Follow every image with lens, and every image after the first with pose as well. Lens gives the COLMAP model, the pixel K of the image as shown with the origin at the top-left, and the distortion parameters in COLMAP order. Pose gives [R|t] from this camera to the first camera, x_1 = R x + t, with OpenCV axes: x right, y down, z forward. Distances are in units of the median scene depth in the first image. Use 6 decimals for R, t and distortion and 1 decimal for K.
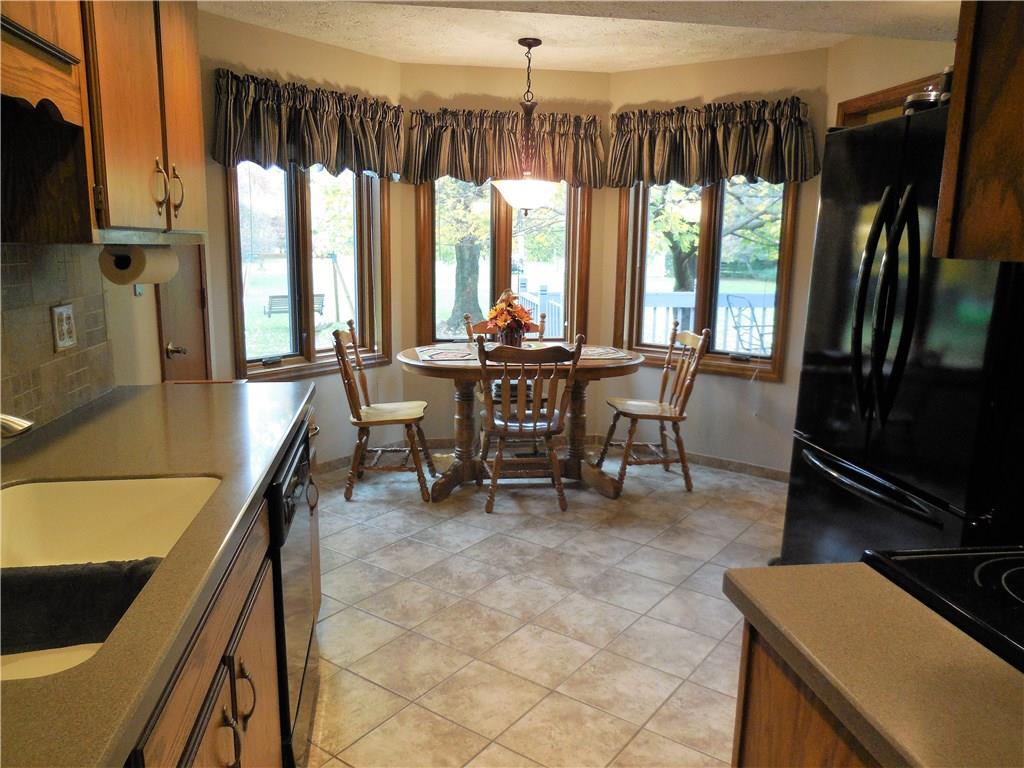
lens RADIAL K [[759.7, 0, 512.0], [0, 759.7, 384.0], [0, 0, 1]] dist [-0.055148, 0.034166]
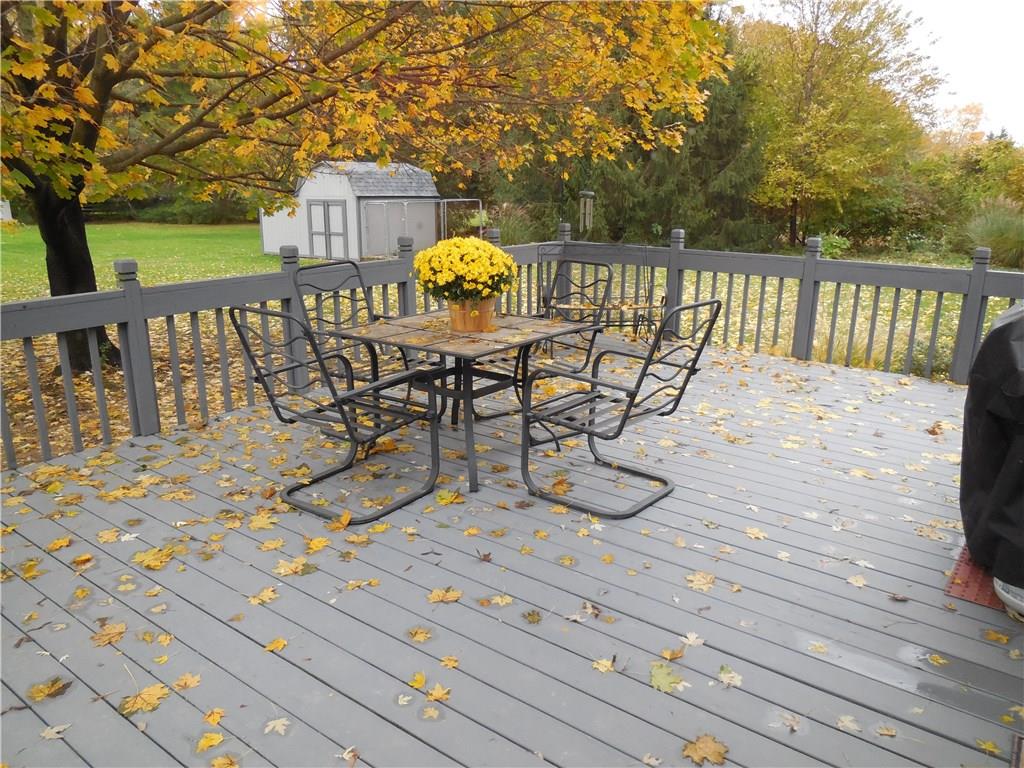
lens RADIAL K [[759.7, 0, 512.0], [0, 759.7, 384.0], [0, 0, 1]] dist [-0.055148, 0.034166]
pose [[0.713516, -0.203941, 0.670301, 0.205536], [0.145717, 0.978974, 0.142744, -0.202780], [-0.685318, -0.004176, 0.728232, 1.083628]]
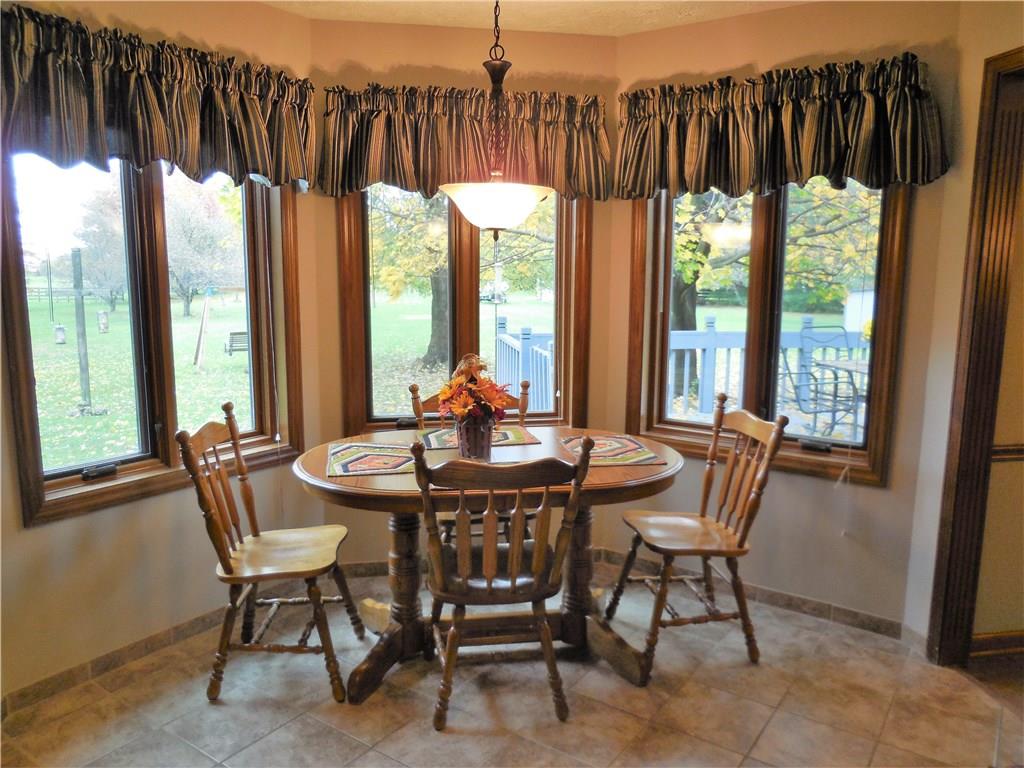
lens RADIAL K [[759.7, 0, 512.0], [0, 759.7, 384.0], [0, 0, 1]] dist [-0.055148, 0.034166]
pose [[0.999701, -0.012604, 0.020931, 0.016399], [0.013360, 0.999249, -0.036384, -0.073633], [-0.020457, 0.036652, 0.999119, 0.347469]]
